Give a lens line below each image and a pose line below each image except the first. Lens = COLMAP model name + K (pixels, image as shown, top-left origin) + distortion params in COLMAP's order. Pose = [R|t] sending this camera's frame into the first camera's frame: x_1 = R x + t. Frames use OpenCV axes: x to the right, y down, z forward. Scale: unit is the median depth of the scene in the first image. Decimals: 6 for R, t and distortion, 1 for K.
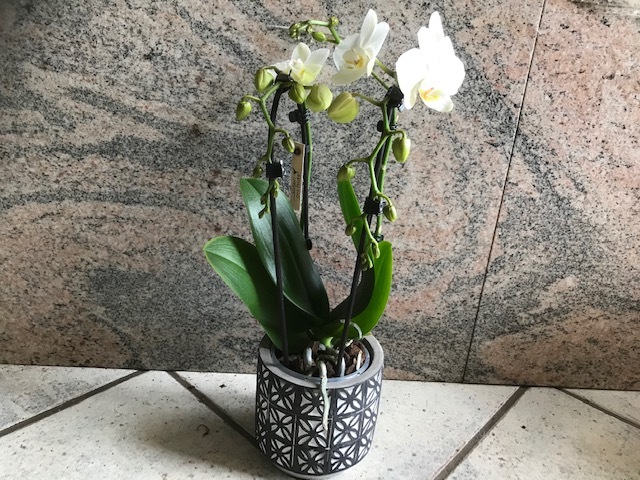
lens RADIAL K [[544.3, 0, 324.2], [0, 544.3, 232.6], [0, 0, 1]] dist [0.005670, 0.010088]
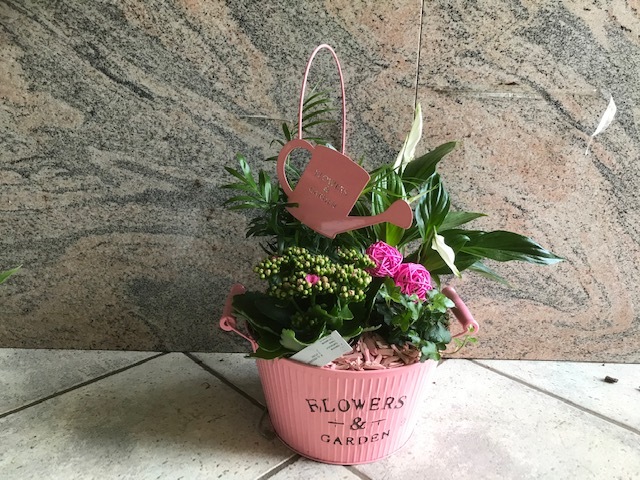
lens RADIAL K [[544.3, 0, 324.5], [0, 544.3, 230.2], [0, 0, 1]] dist [0.005670, 0.010088]
pose [[0.997703, -0.040246, -0.054481, 0.189542], [0.035445, 0.995631, -0.086381, 0.083669], [0.057720, 0.084251, 0.994771, -0.466244]]
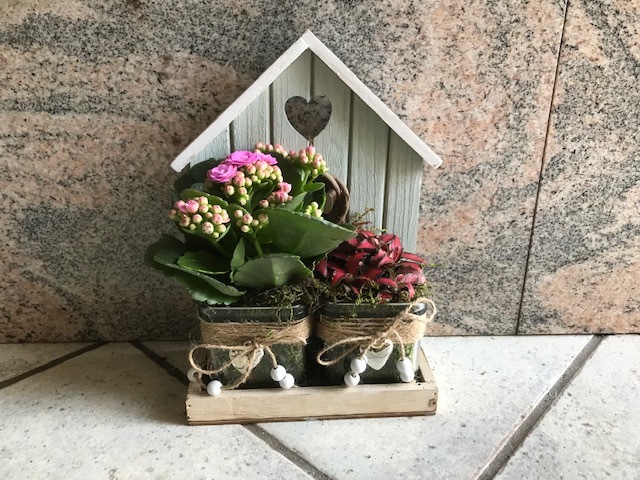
lens RADIAL K [[544.3, 0, 322.6], [0, 544.3, 231.3], [0, 0, 1]] dist [0.005670, 0.010088]
pose [[0.997073, -0.069756, -0.031284, 0.019420], [0.069083, 0.997366, -0.022096, 0.151528], [0.032742, 0.019870, 0.999266, 0.264362]]
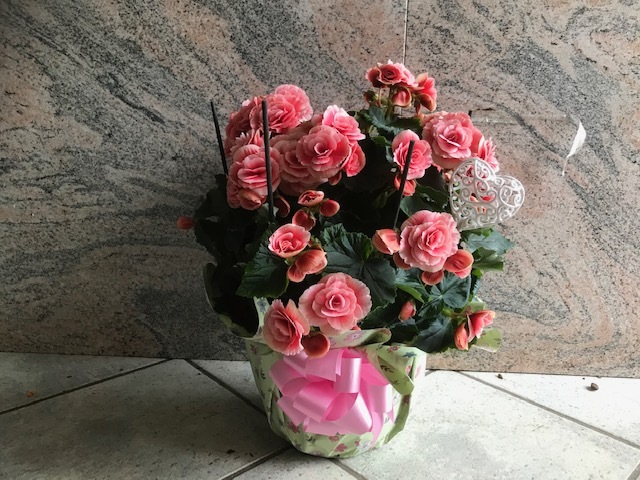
lens RADIAL K [[544.3, 0, 323.7], [0, 544.3, 226.9], [0, 0, 1]] dist [0.005670, 0.010088]
pose [[0.995882, -0.036213, -0.083114, 0.260739], [0.021511, 0.984966, -0.171404, 0.181727], [0.088071, 0.168911, 0.981689, -0.567629]]
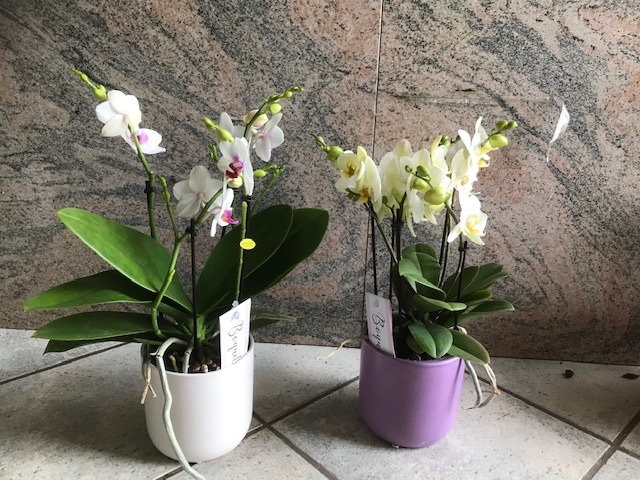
lens RADIAL K [[544.3, 0, 324.6], [0, 544.3, 228.8], [0, 0, 1]] dist [0.005670, 0.010088]
pose [[0.994696, -0.015836, -0.101630, 0.364676], [0.007014, 0.996220, -0.086584, 0.100378], [0.102617, 0.085412, 0.991047, -0.537706]]
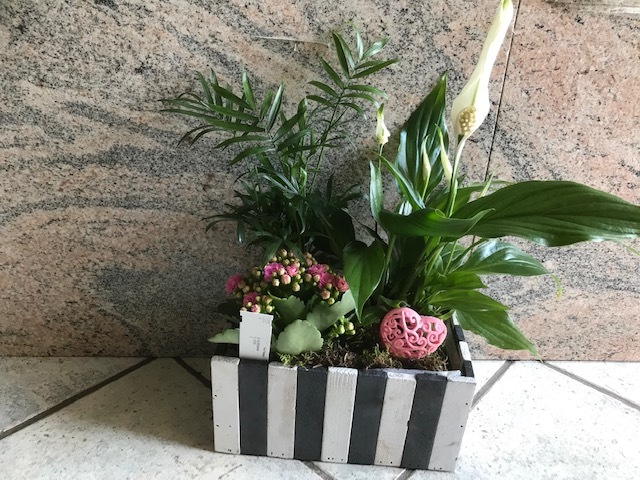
lens RADIAL K [[544.3, 0, 325.3], [0, 544.3, 234.1], [0, 0, 1]] dist [0.005670, 0.010088]
pose [[0.999426, -0.032580, -0.009304, 0.029714], [0.033206, 0.996420, 0.077741, -0.072065], [0.006738, -0.078005, 0.996930, -0.056625]]
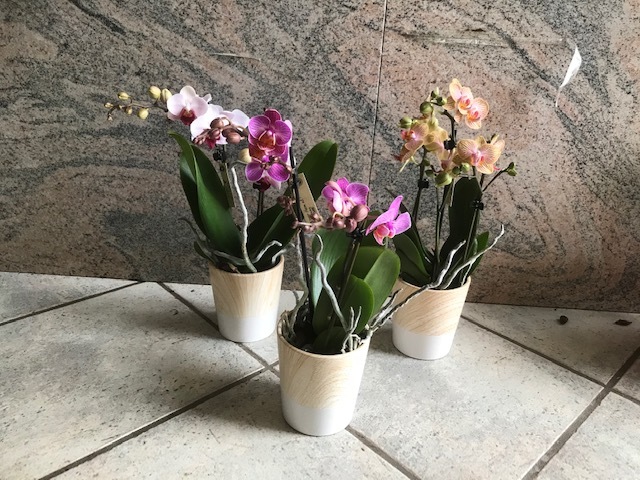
lens RADIAL K [[544.3, 0, 324.2], [0, 544.3, 231.3], [0, 0, 1]] dist [0.005670, 0.010088]
pose [[0.997318, 0.005043, -0.073010, 0.313809], [-0.004616, 0.999971, 0.006006, 0.118563], [0.073039, -0.005653, 0.997313, -0.515838]]
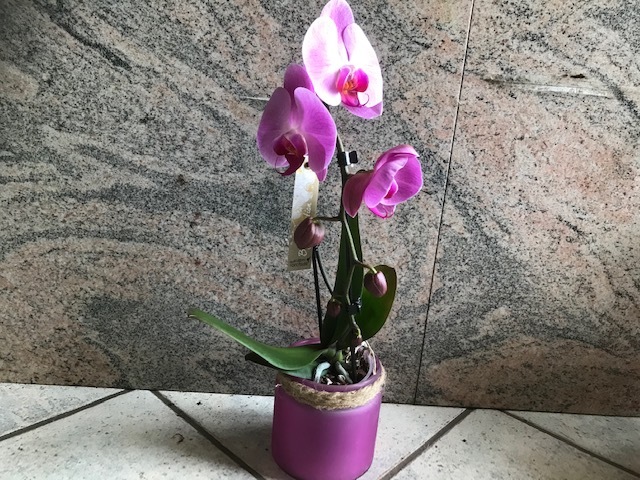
lens RADIAL K [[544.3, 0, 325.4], [0, 544.3, 227.8], [0, 0, 1]] dist [0.005670, 0.010088]
pose [[0.999986, 0.004674, -0.002428, 0.084817], [-0.004922, 0.993391, -0.114671, 0.053314], [0.001876, 0.114682, 0.993401, -0.181407]]
